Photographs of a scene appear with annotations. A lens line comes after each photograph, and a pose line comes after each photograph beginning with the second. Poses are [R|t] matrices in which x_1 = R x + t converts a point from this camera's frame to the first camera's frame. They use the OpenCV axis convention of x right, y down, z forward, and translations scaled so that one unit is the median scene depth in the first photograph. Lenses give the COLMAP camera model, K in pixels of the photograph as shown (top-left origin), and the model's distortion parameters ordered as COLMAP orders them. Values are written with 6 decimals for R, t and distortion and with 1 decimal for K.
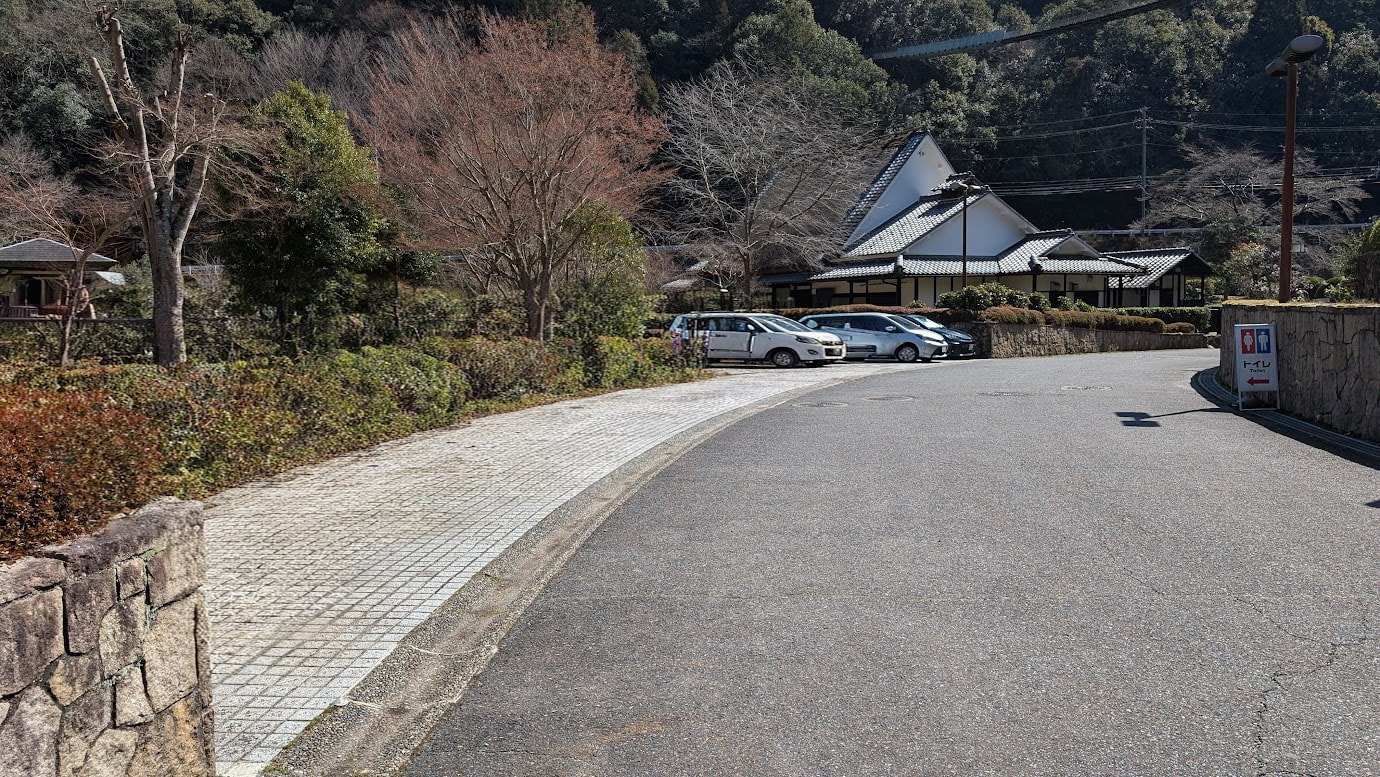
lens RADIAL K [[1034.1, 0, 693.7], [0, 1034.1, 401.5], [0, 0, 1]] dist [0.061365, -0.003319]
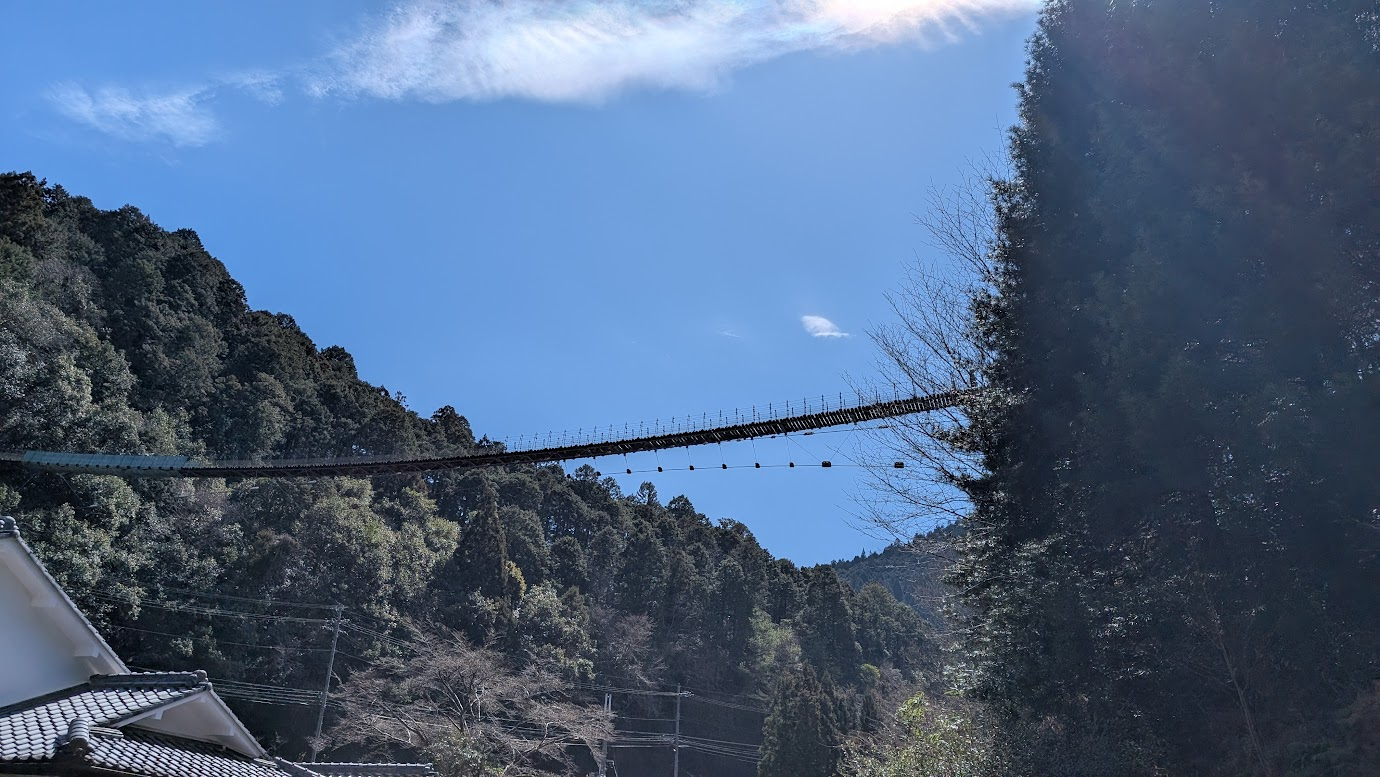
lens RADIAL K [[1034.1, 0, 693.7], [0, 1034.1, 401.5], [0, 0, 1]] dist [0.061365, -0.003319]
pose [[0.726817, 0.345352, 0.593691, 0.089090], [-0.012109, 0.870700, -0.491665, -0.023099], [-0.686724, 0.350162, 0.637022, 0.230976]]
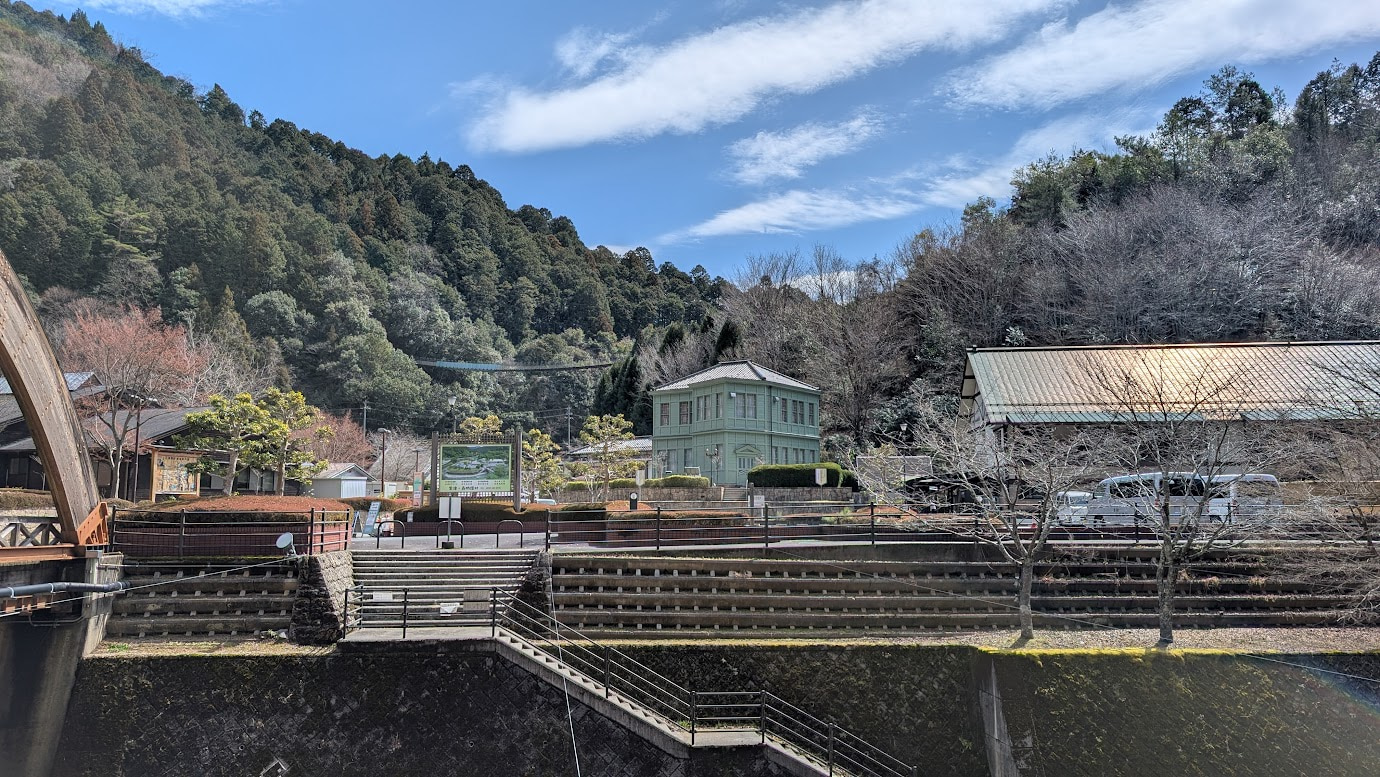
lens RADIAL K [[1034.1, 0, 693.7], [0, 1034.1, 401.5], [0, 0, 1]] dist [0.061365, -0.003319]
pose [[0.898708, 0.075356, 0.432025, -0.163366], [0.016678, 0.978541, -0.205376, 0.088393], [-0.438230, 0.191778, 0.878166, -0.696487]]
